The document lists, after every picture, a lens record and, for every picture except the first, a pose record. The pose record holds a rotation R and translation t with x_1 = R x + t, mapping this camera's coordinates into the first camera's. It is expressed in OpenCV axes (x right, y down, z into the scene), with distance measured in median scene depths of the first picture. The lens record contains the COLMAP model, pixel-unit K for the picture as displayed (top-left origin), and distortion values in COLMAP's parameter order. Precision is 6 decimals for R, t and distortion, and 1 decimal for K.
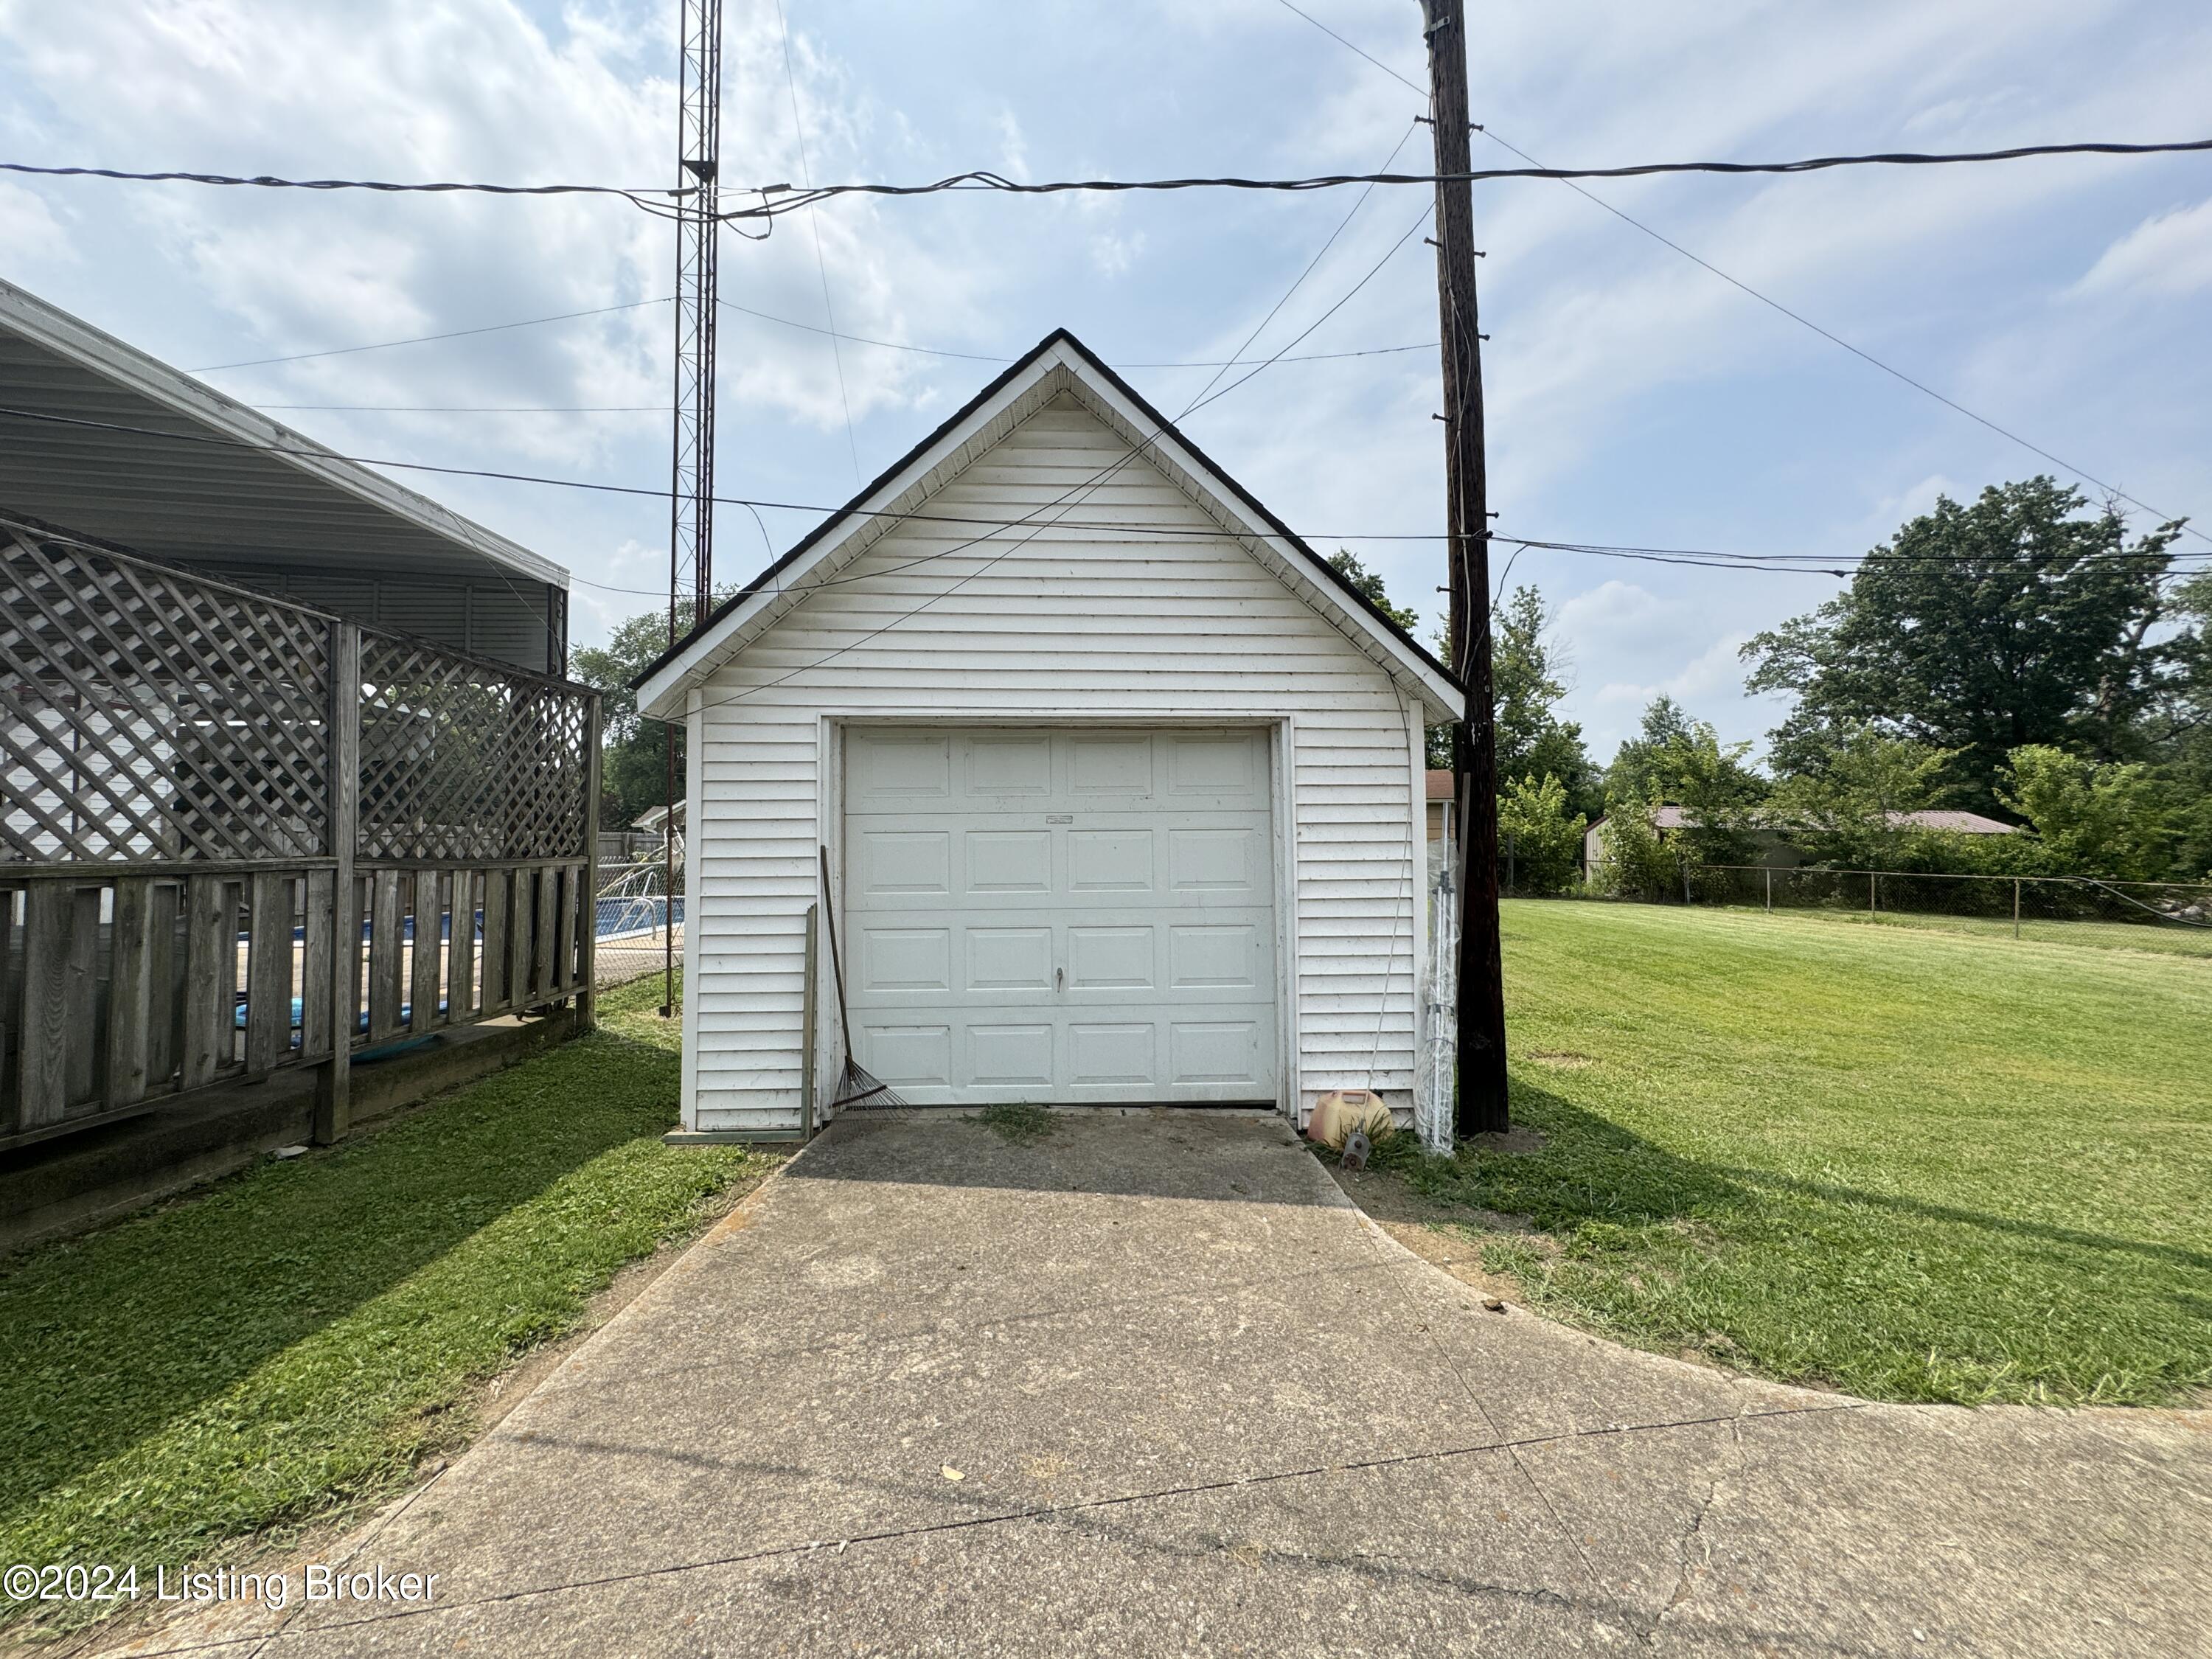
lens RADIAL K [[887.2, 0, 1099.7], [0, 887.2, 828.8], [0, 0, 1]] dist [-0.001751, 0.000469]
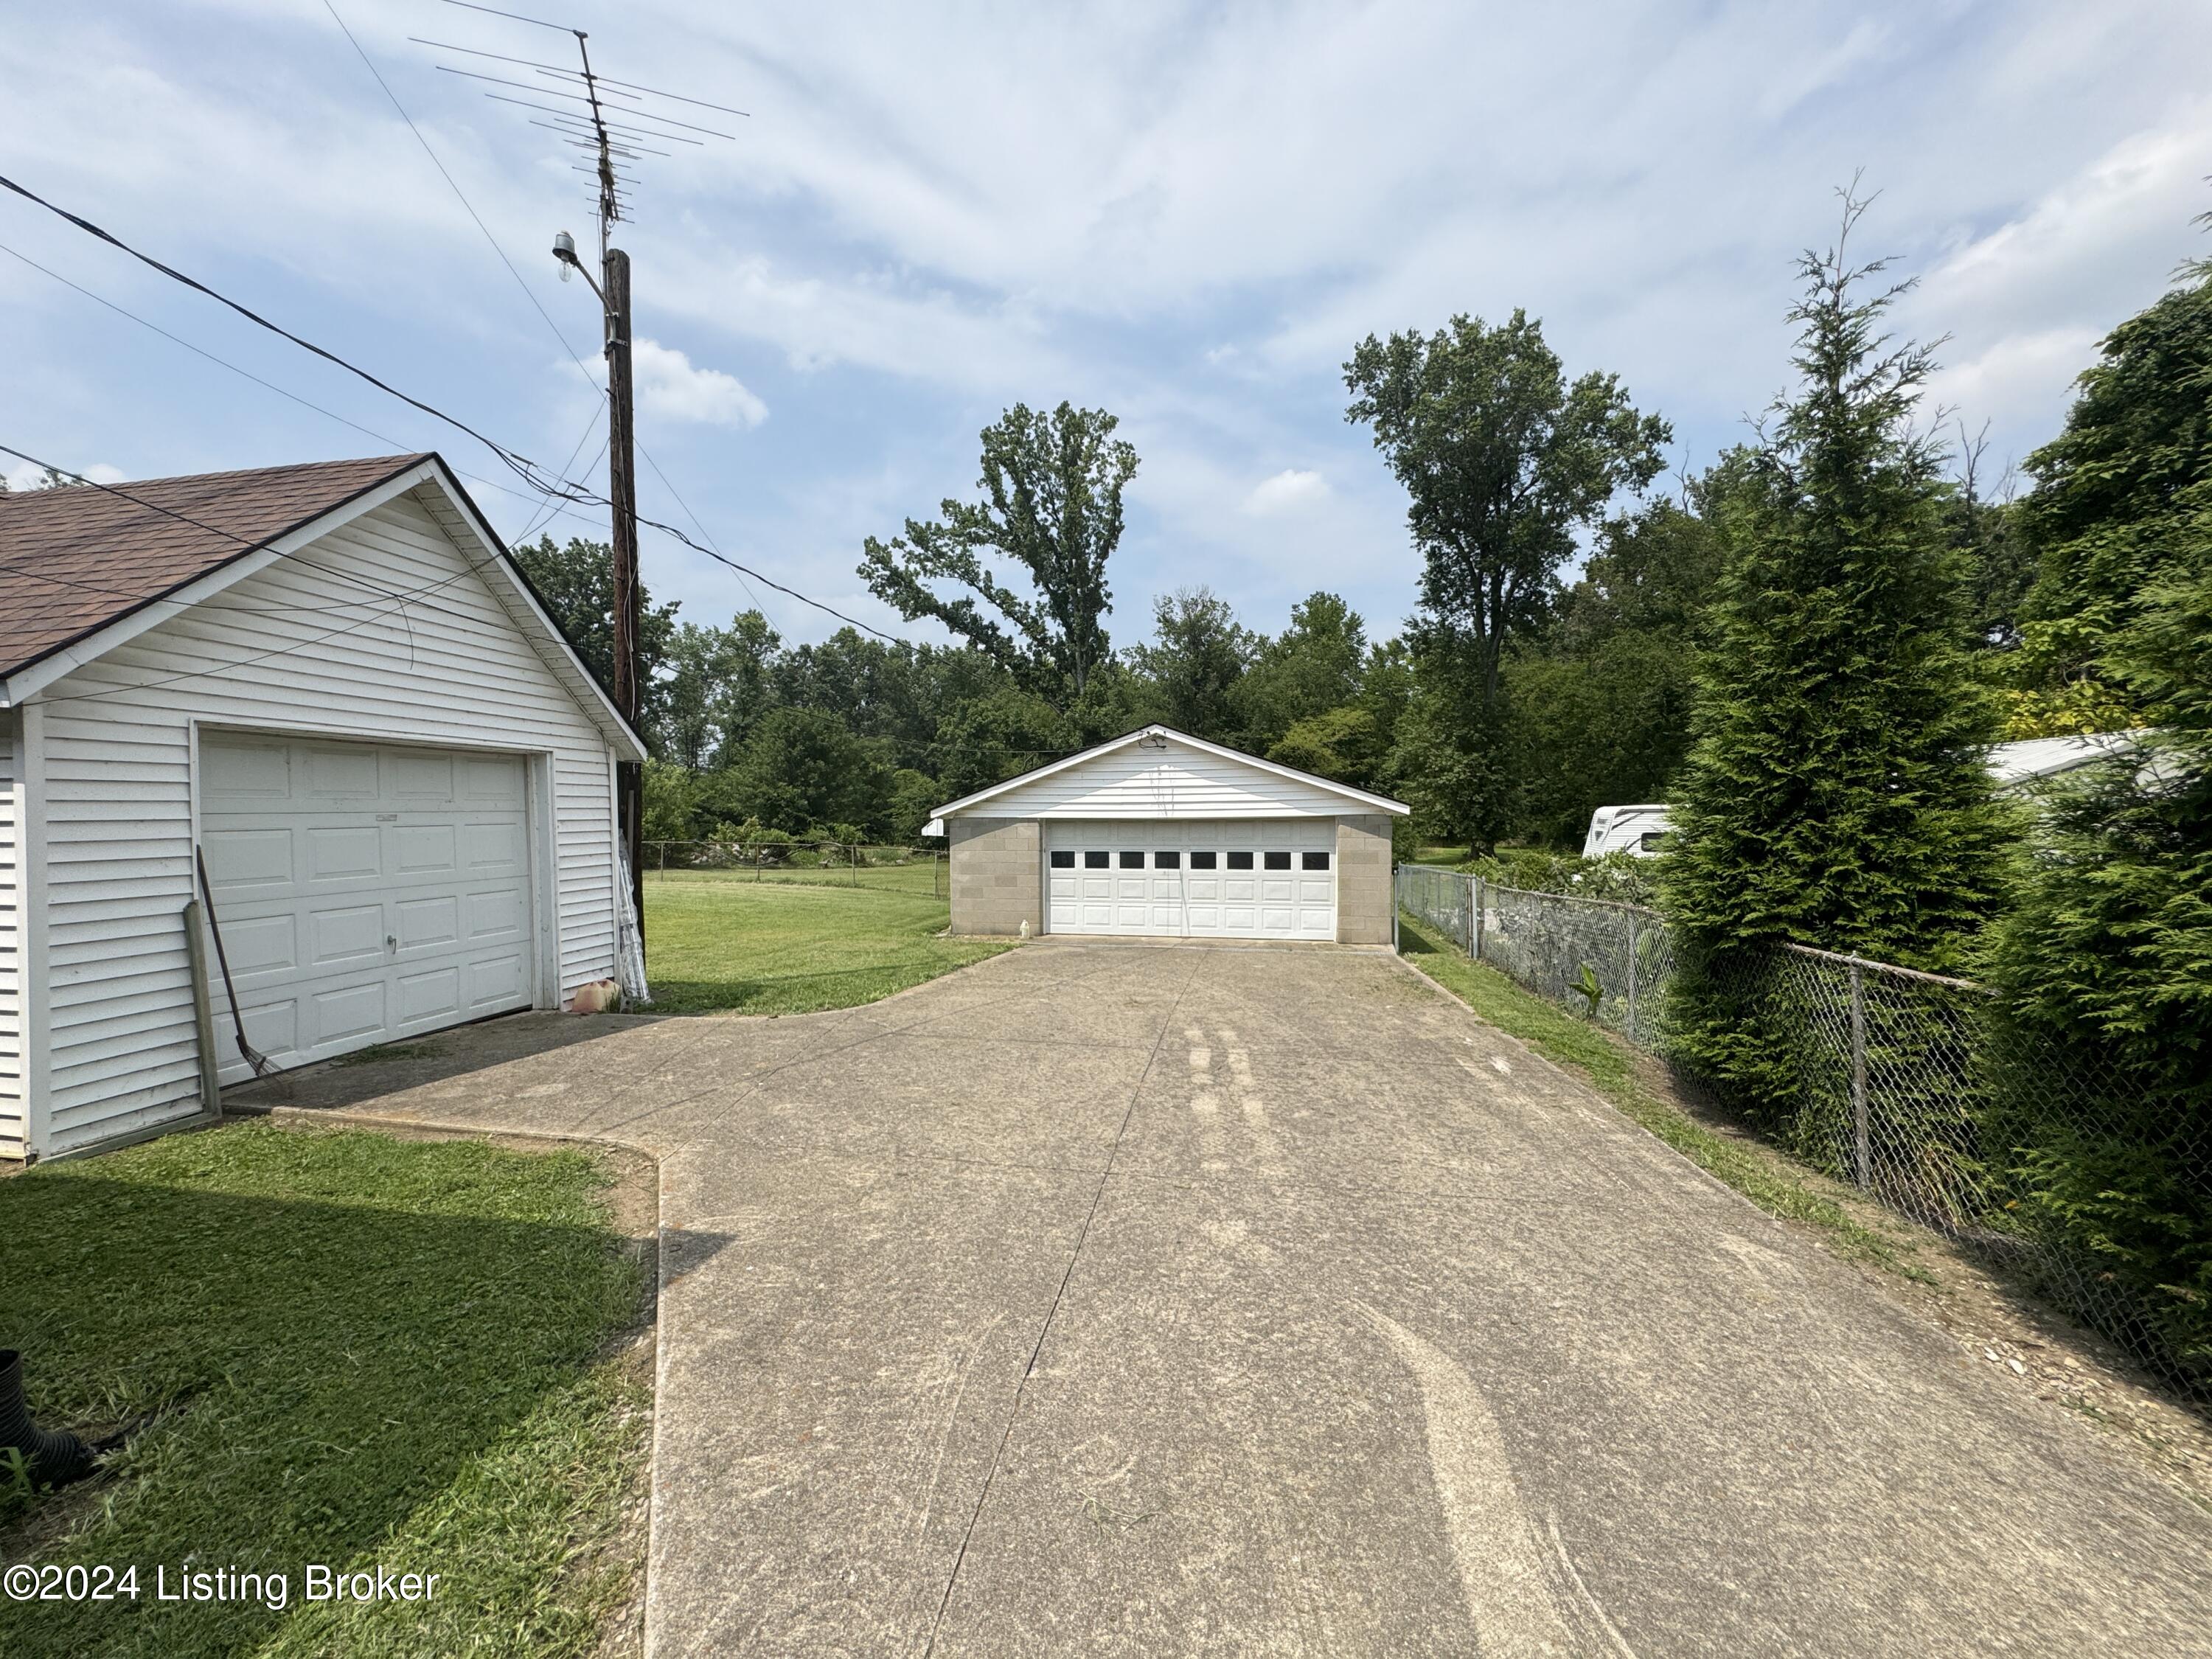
lens RADIAL K [[887.2, 0, 1097.1], [0, 887.2, 836.5], [0, 0, 1]] dist [-0.001751, 0.000469]
pose [[0.210730, -0.023936, 0.977251, -1.093011], [-0.018387, 0.999426, 0.028444, -0.039902], [-0.977371, -0.023963, 0.210168, -0.253673]]
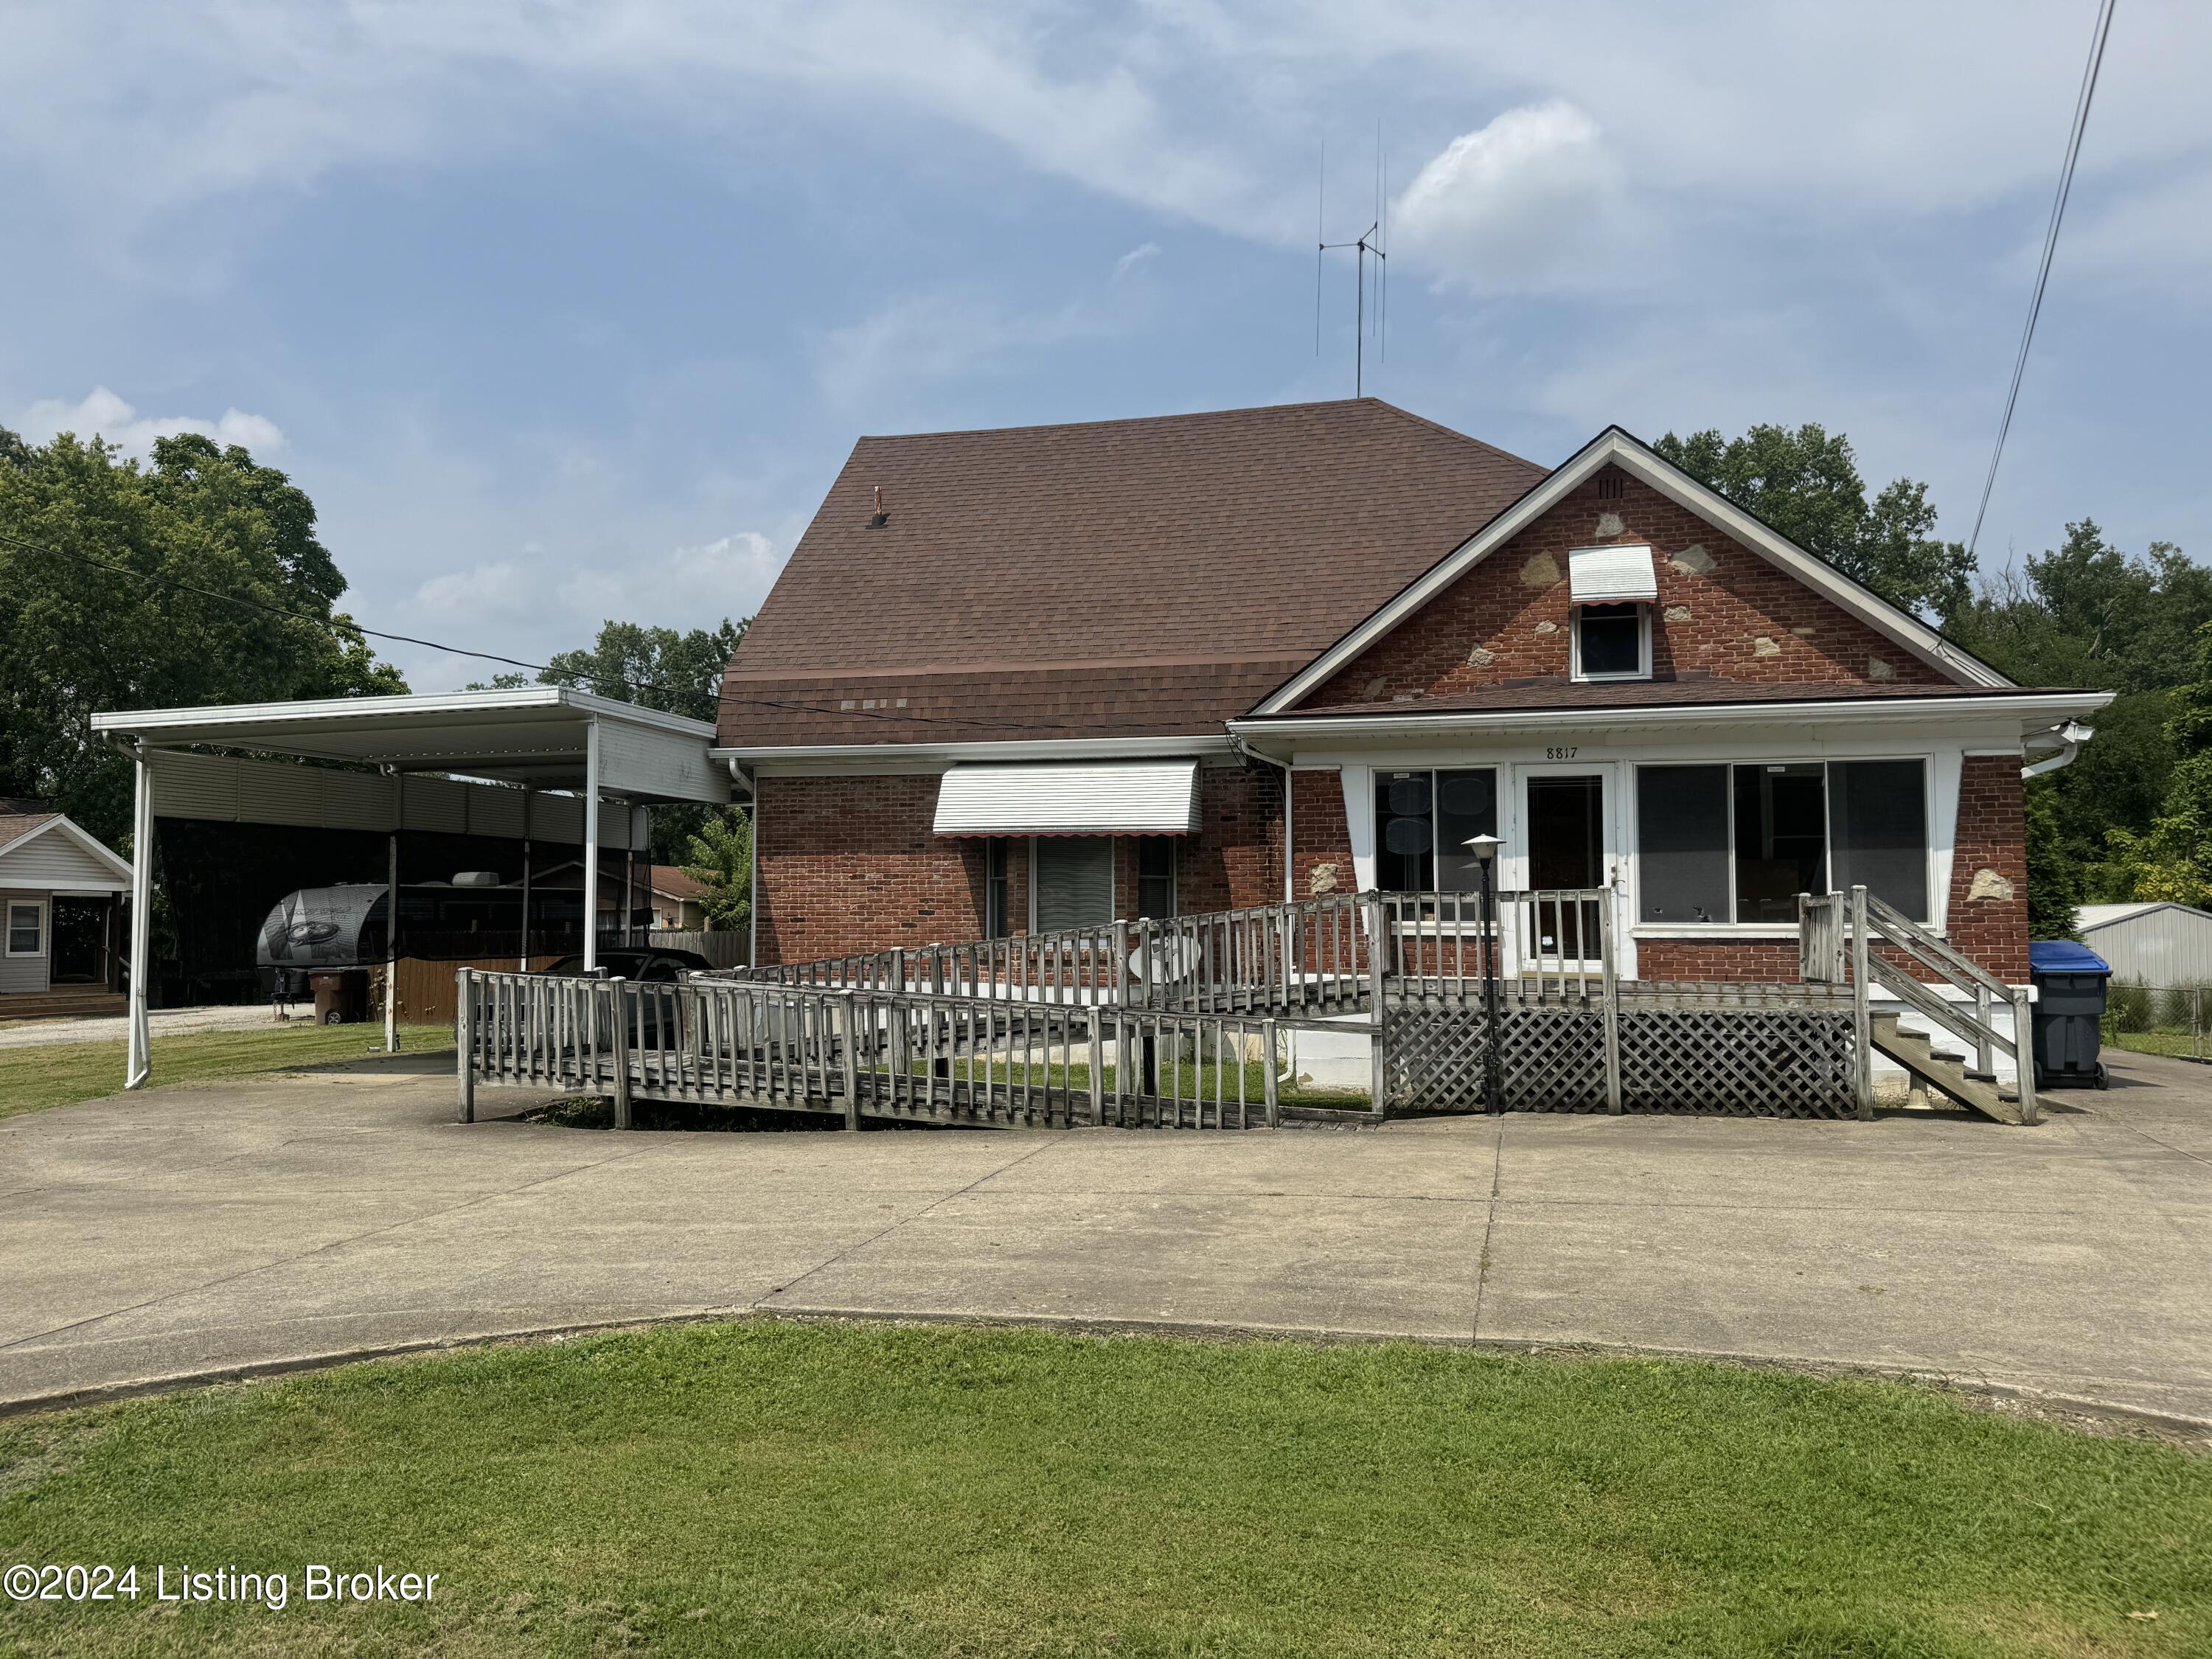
lens RADIAL K [[1567.9, 0, 1103.0], [0, 1567.9, 831.7], [0, 0, 1]] dist [0.001951, 0.000530]
pose [[0.231679, 0.064353, 0.970661, -8.347129], [-0.027189, 0.997848, -0.059666, -0.077456], [-0.972412, -0.012568, 0.232930, 0.908009]]
